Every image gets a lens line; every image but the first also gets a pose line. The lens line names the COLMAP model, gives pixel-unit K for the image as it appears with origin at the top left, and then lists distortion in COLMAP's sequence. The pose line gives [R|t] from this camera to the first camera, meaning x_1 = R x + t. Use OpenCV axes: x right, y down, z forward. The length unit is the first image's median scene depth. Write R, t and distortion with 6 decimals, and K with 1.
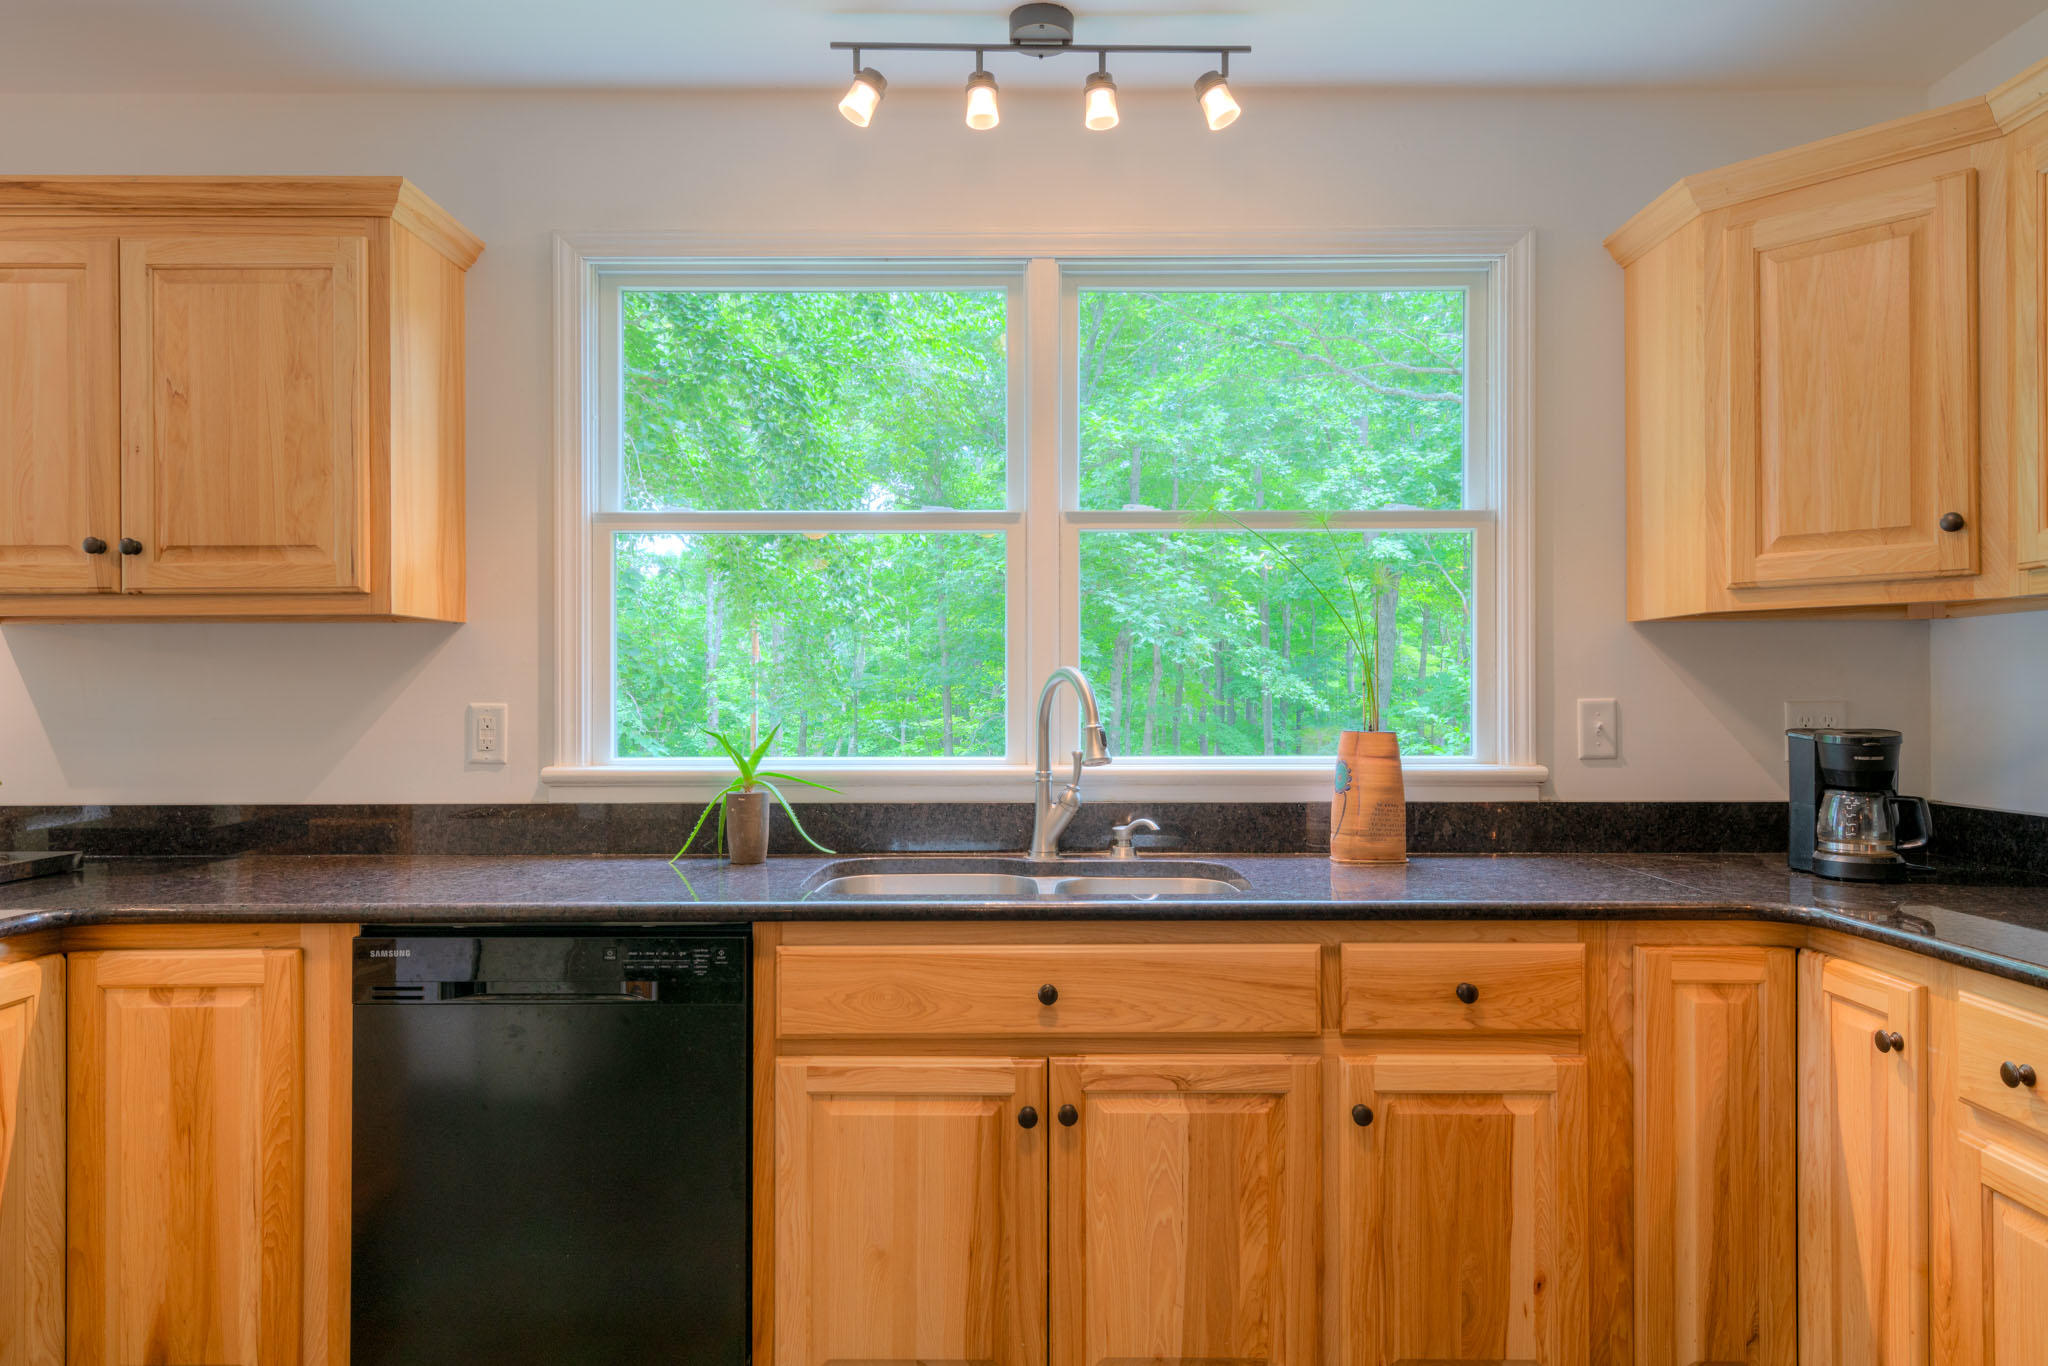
lens RADIAL K [[1304.3, 0, 1035.8], [0, 1304.3, 688.3], [0, 0, 1]] dist [0.008827, 0.004231]
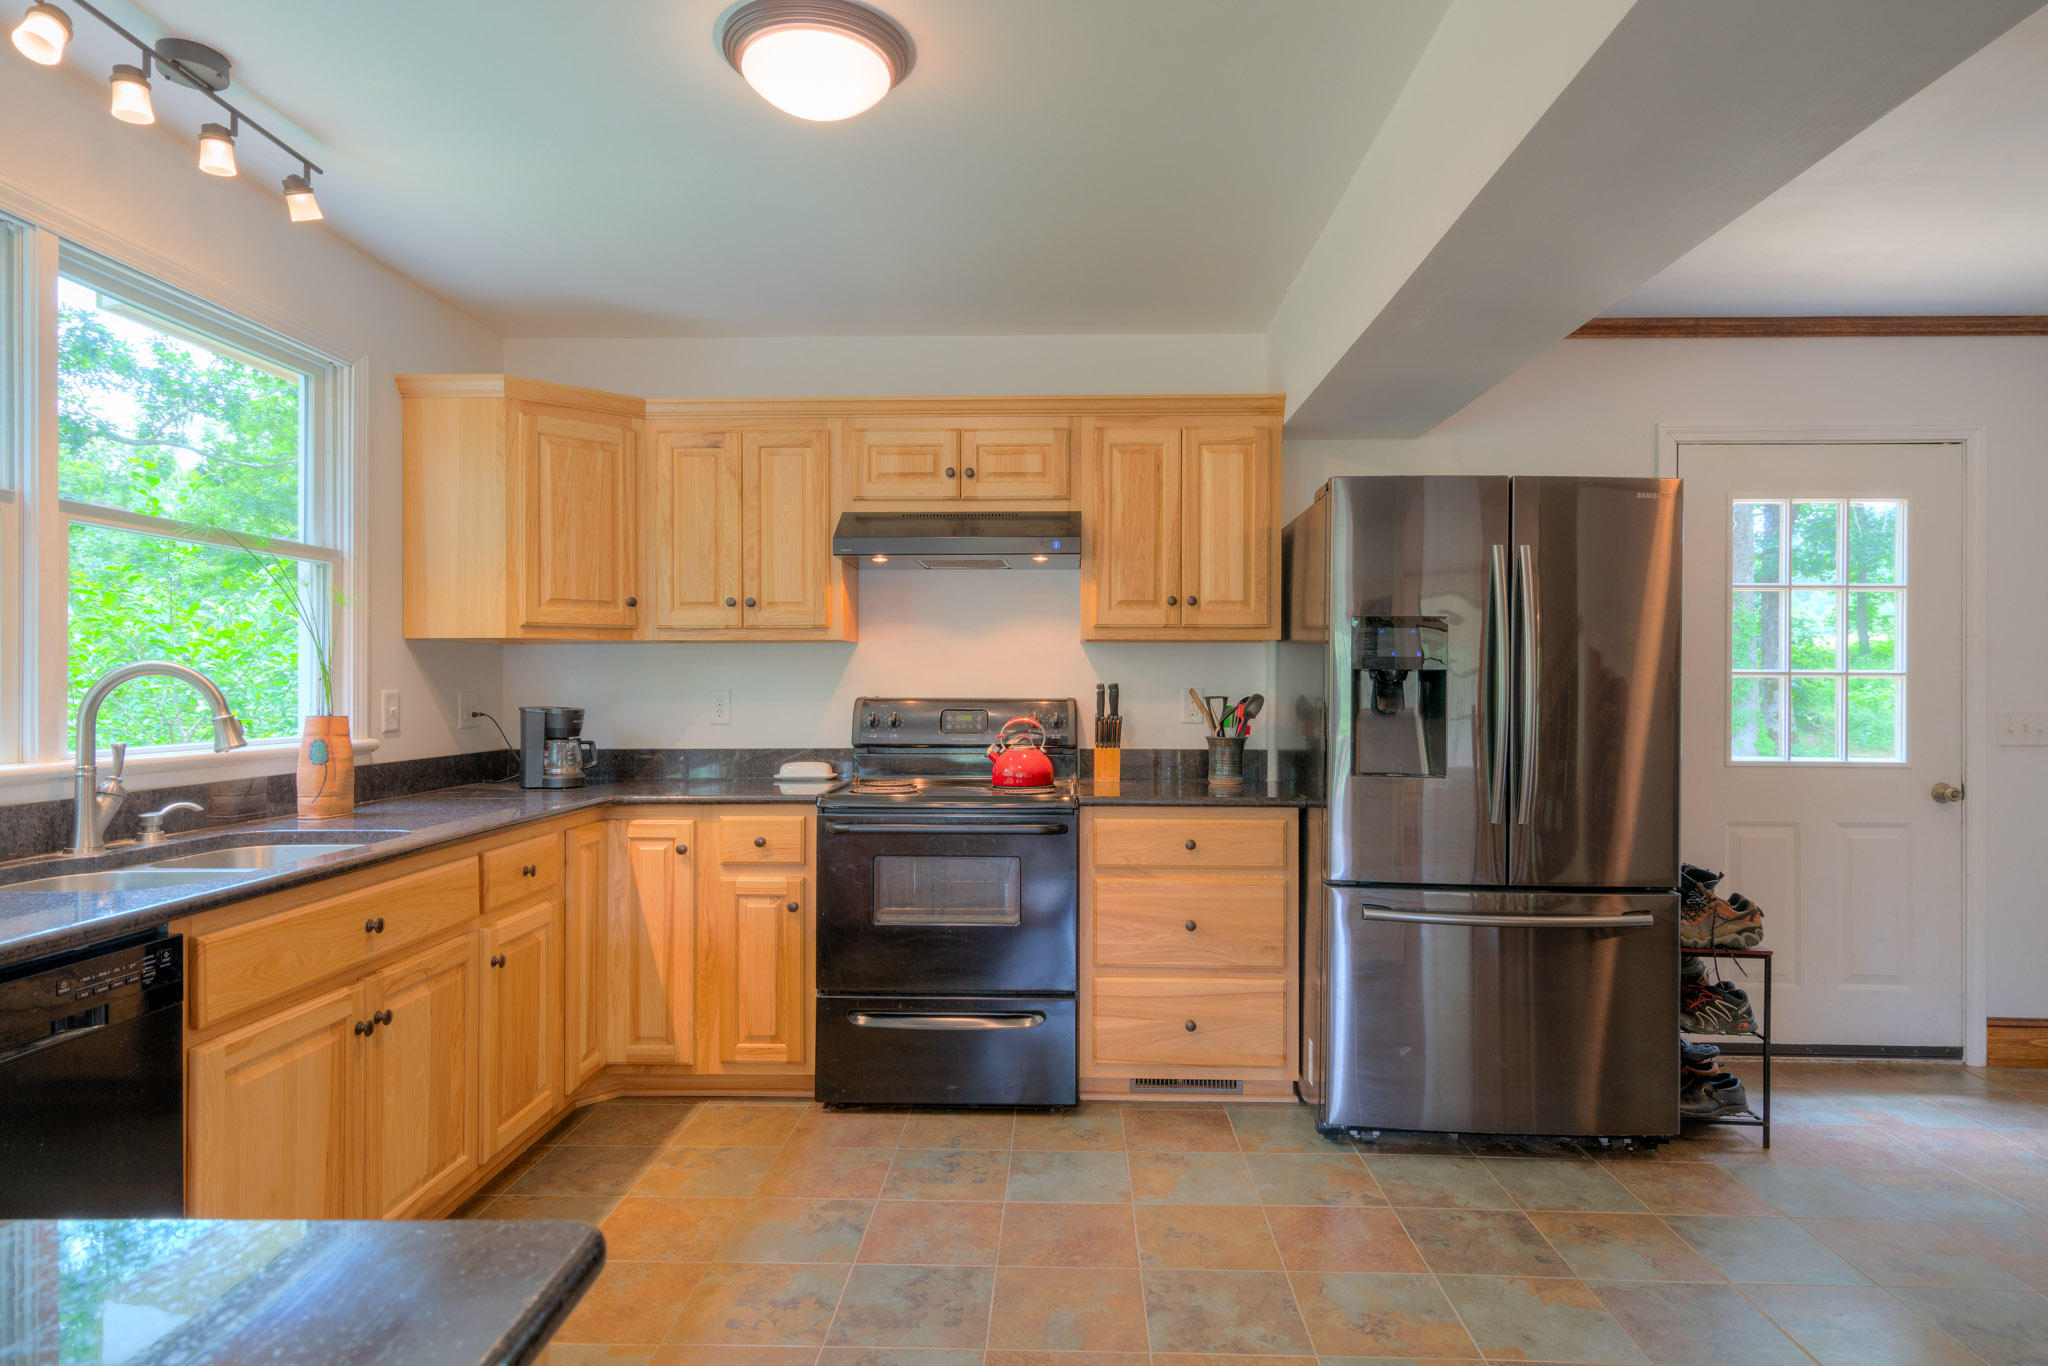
lens RADIAL K [[1157.1, 0, 1029.3], [0, 1157.1, 683.1], [0, 0, 1]] dist [0.005258, 0.003624]
pose [[0.026090, 0.003234, 0.999654, -0.992873], [-0.003082, 0.999990, -0.003155, 0.002111], [-0.999655, -0.002999, 0.026100, 0.312202]]
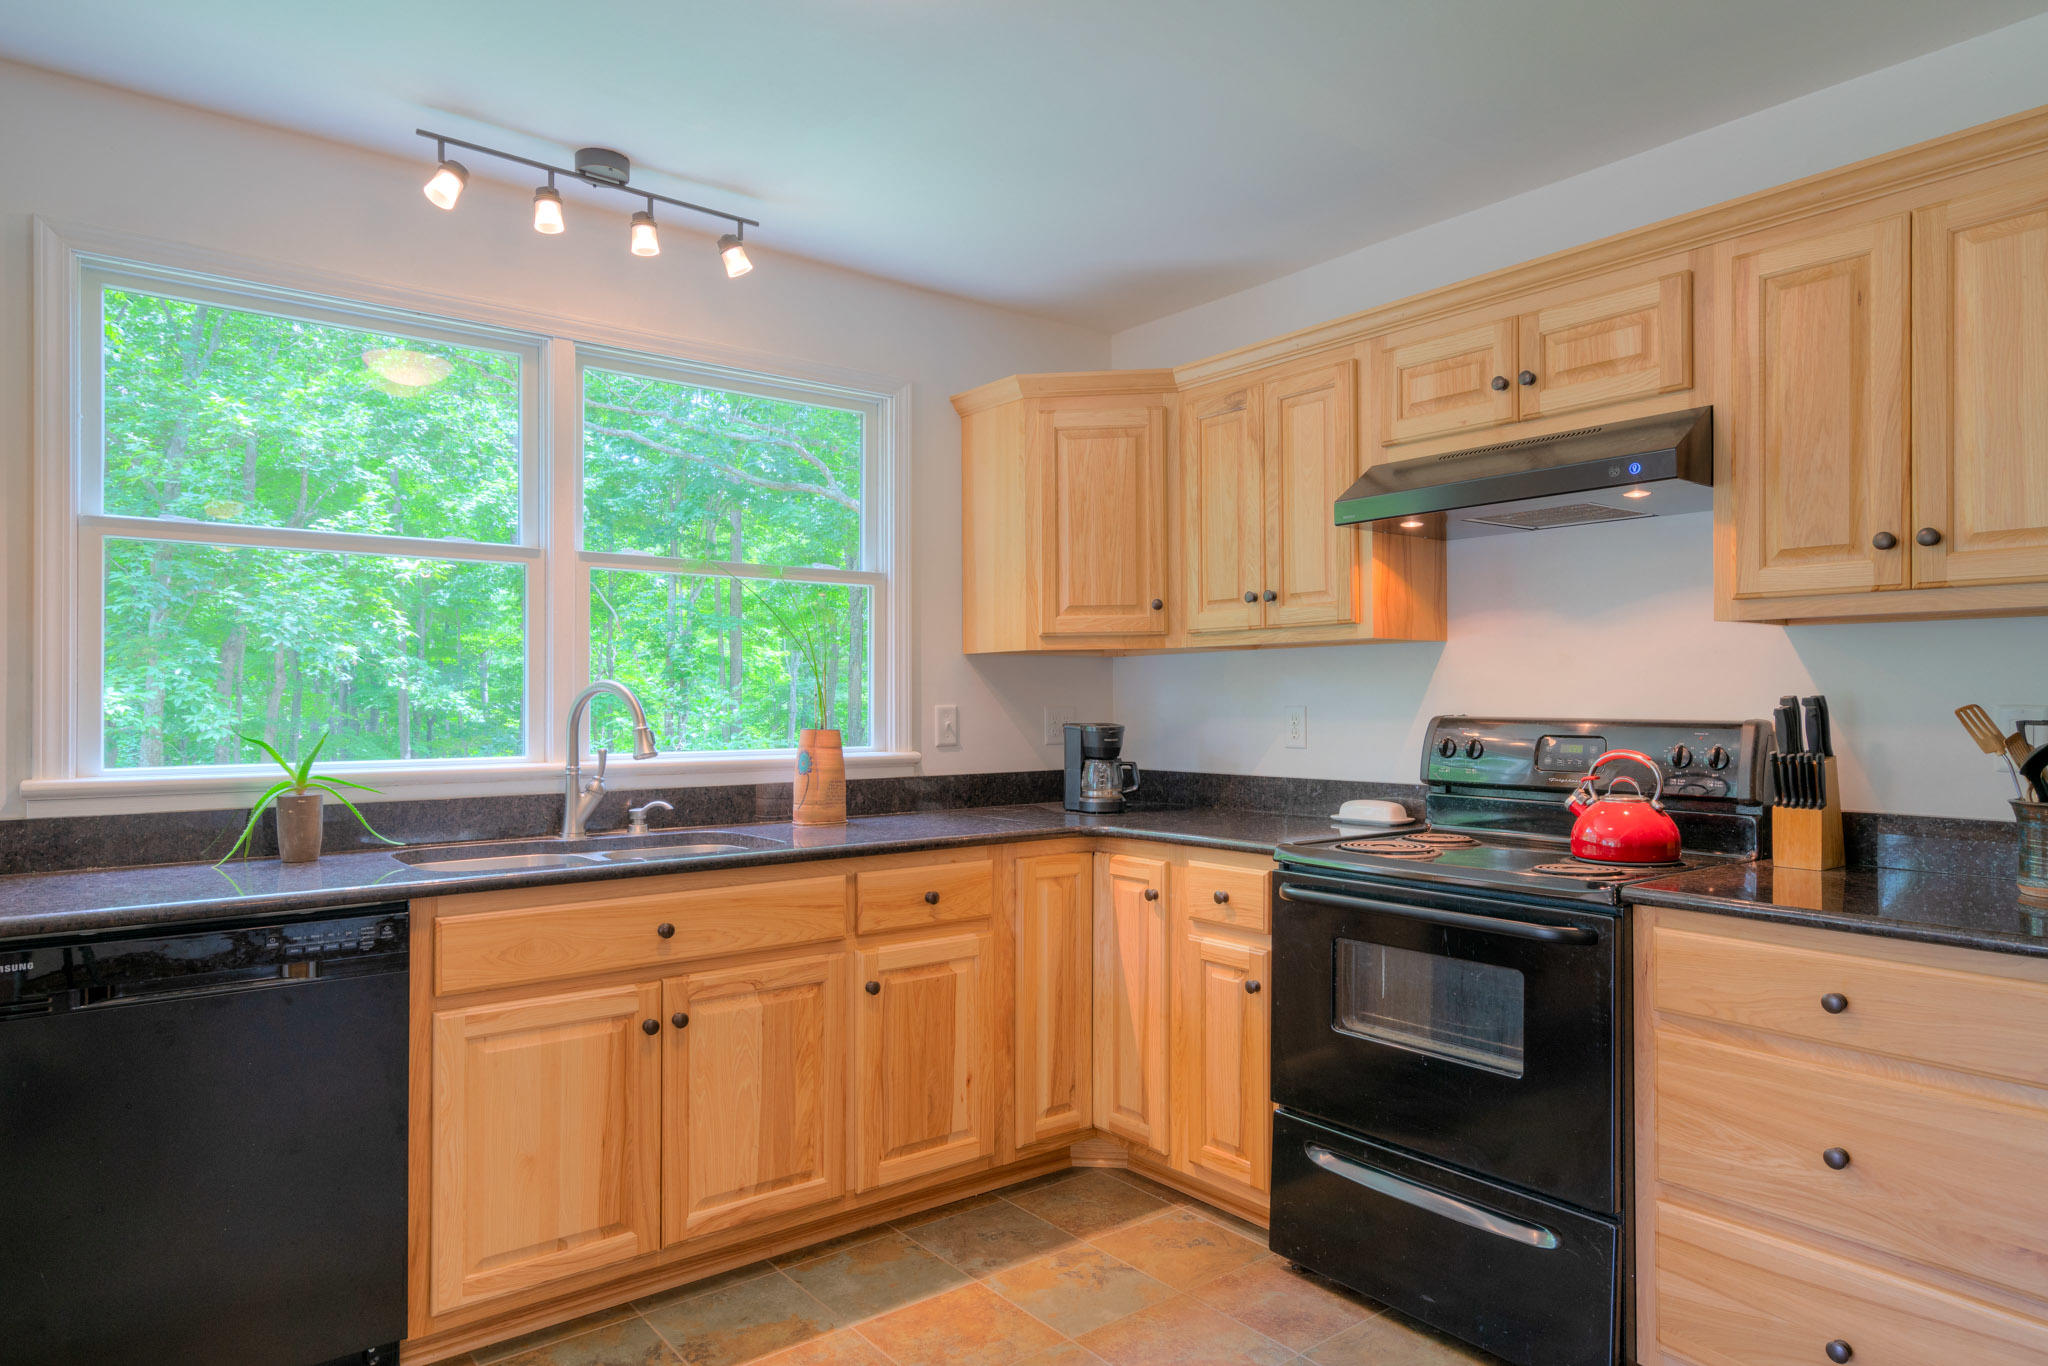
lens RADIAL K [[1236.0, 0, 1030.6], [0, 1236.0, 692.2], [0, 0, 1]] dist [0.003378, 0.004989]
pose [[0.784192, 0.004714, 0.620501, -0.433382], [-0.001363, 0.999982, -0.005875, 0.001203], [-0.620517, 0.003762, 0.784184, -0.185616]]
